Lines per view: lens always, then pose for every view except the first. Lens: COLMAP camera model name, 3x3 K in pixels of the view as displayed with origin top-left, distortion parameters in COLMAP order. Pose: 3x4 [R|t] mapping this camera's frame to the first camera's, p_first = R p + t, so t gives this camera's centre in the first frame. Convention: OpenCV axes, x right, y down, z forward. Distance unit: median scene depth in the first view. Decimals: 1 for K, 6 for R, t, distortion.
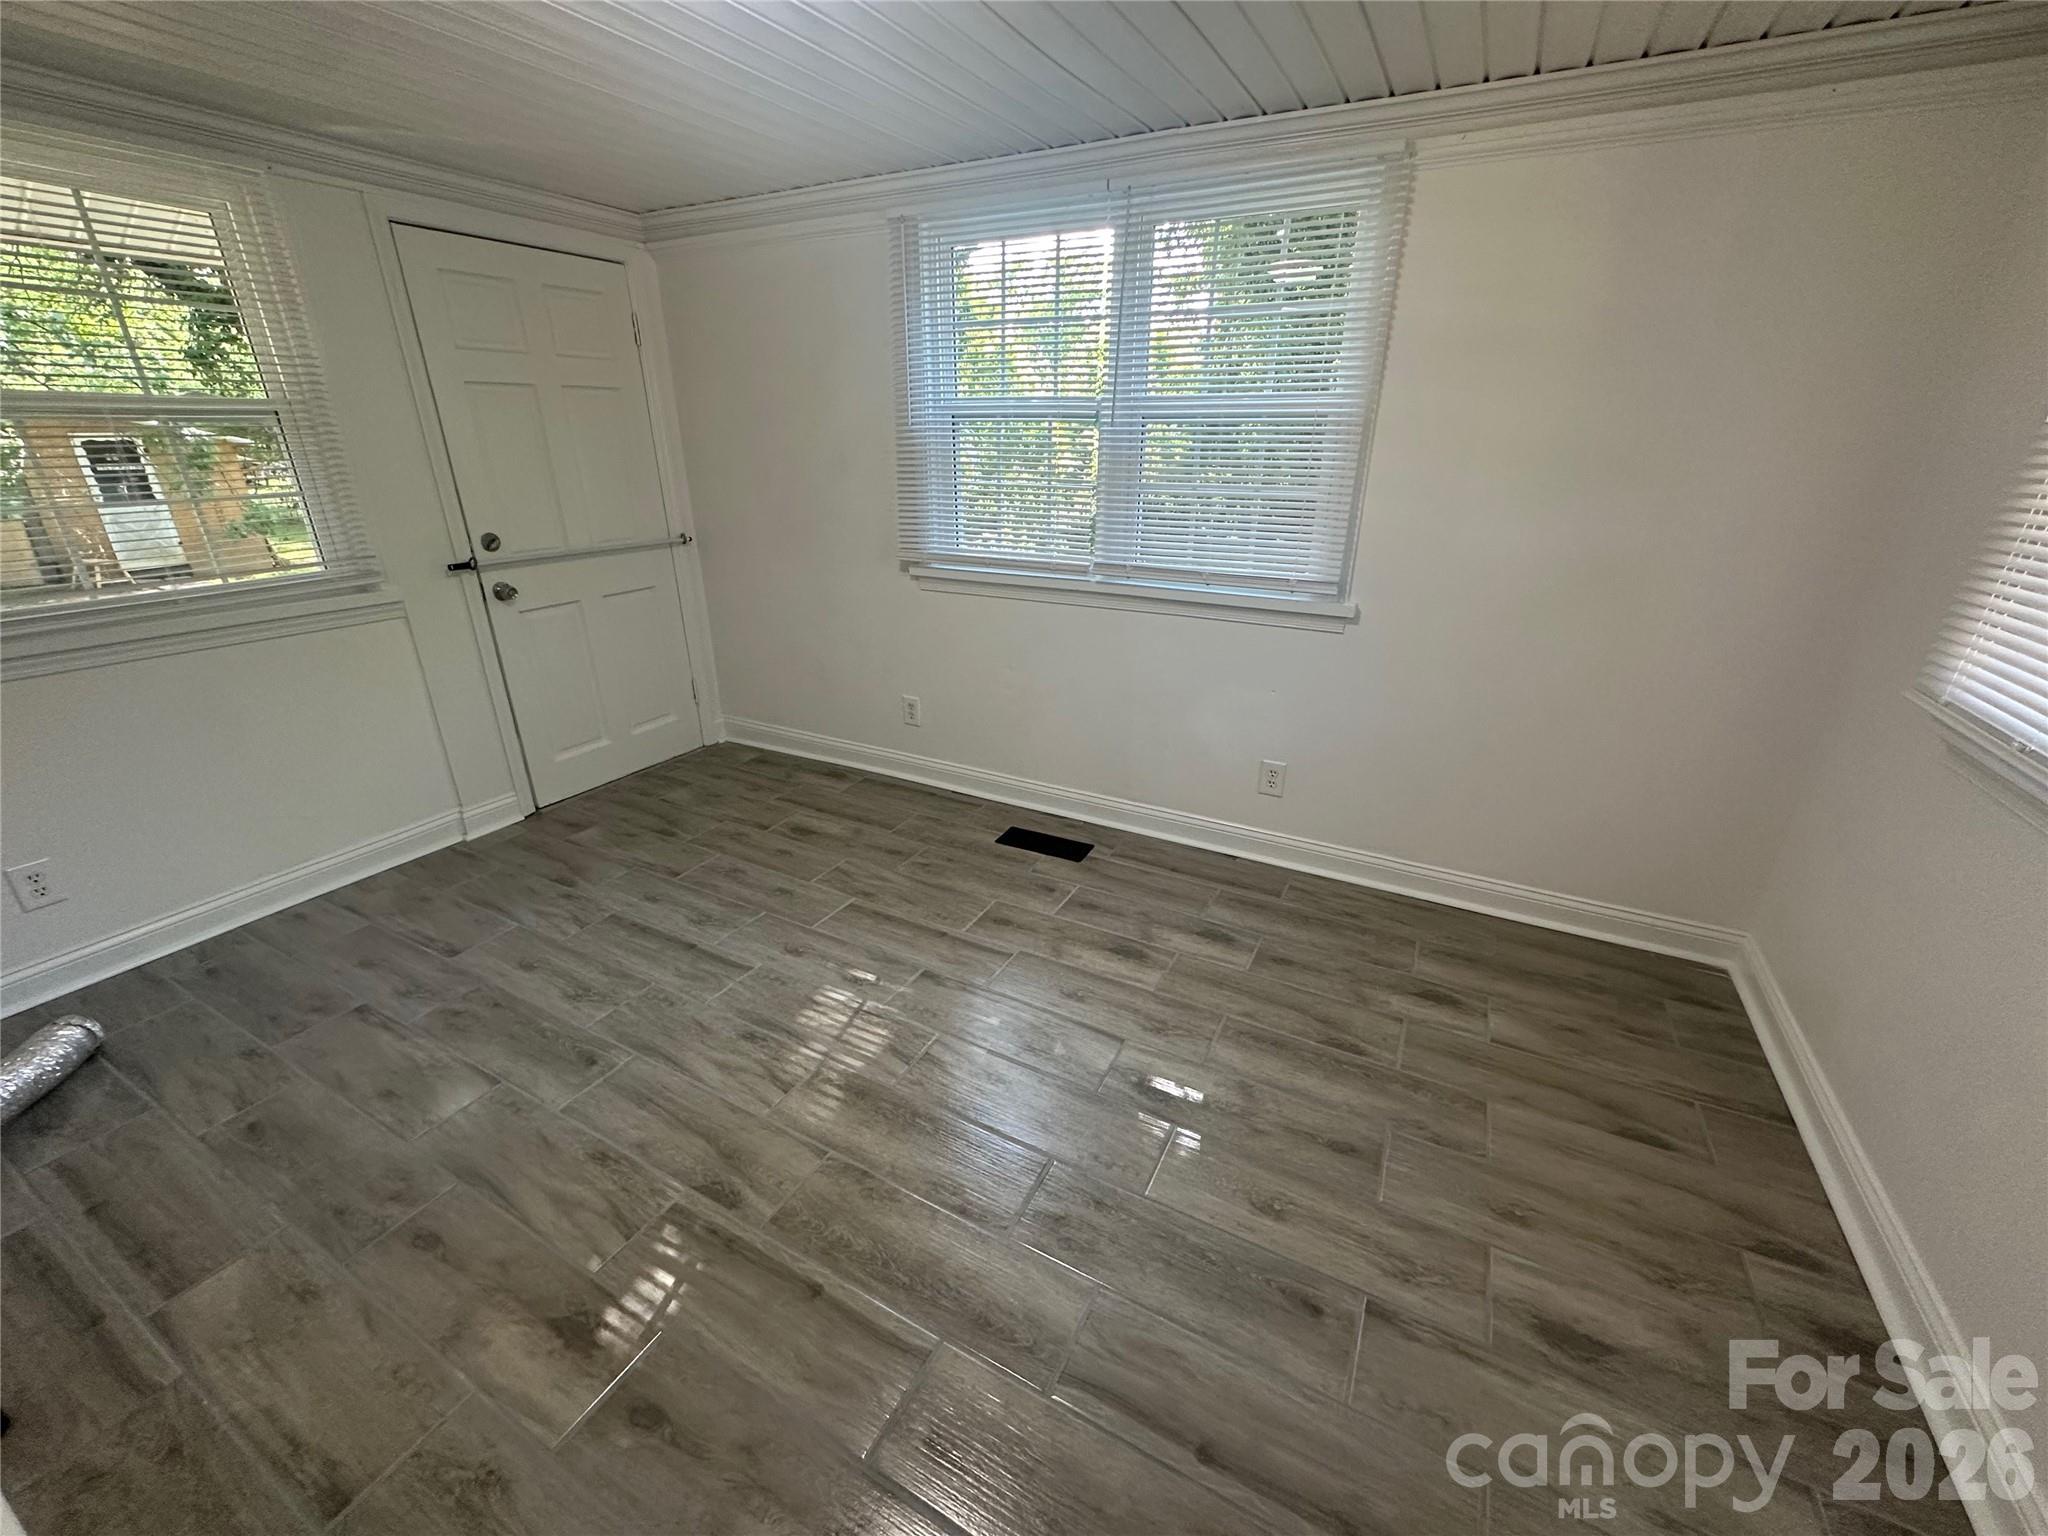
lens RADIAL K [[816.8, 0, 1016.8], [0, 816.8, 781.2], [0, 0, 1]] dist [-0.004918, 0.001249]
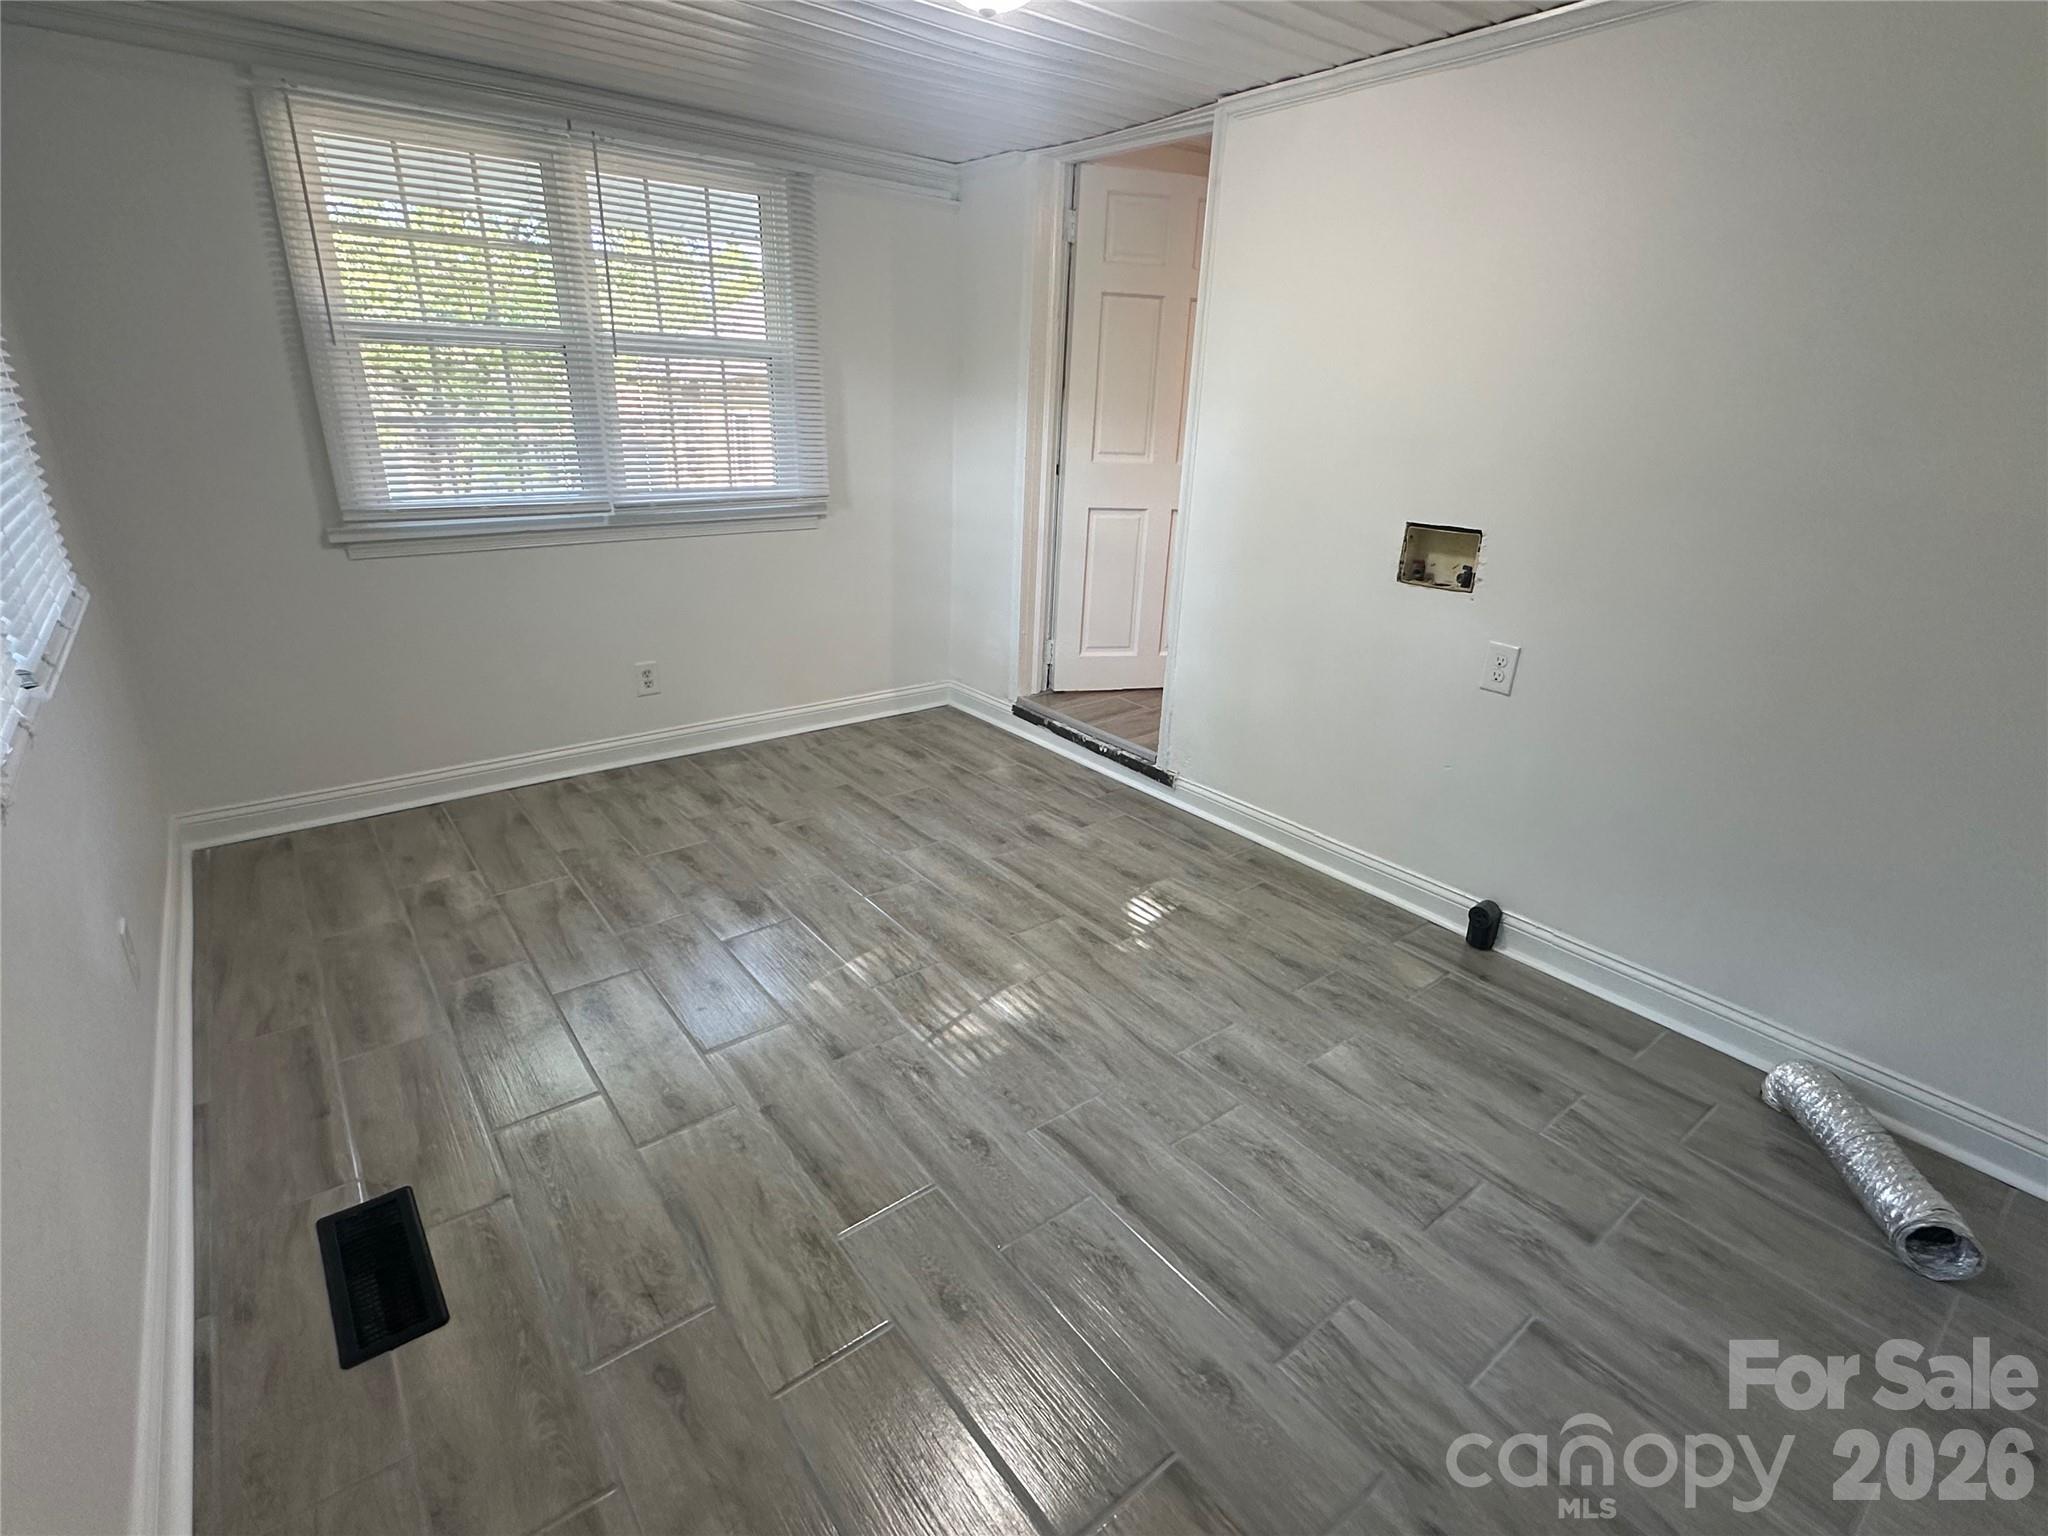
lens RADIAL K [[980.2, 0, 1023.6], [0, 980.2, 758.3], [0, 0, 1]] dist [-0.003956, -0.001439]
pose [[-0.917396, -0.168308, 0.360635, -0.657999], [0.123285, 0.741409, 0.659632, -0.664607], [-0.378399, 0.649604, -0.659415, 1.587297]]
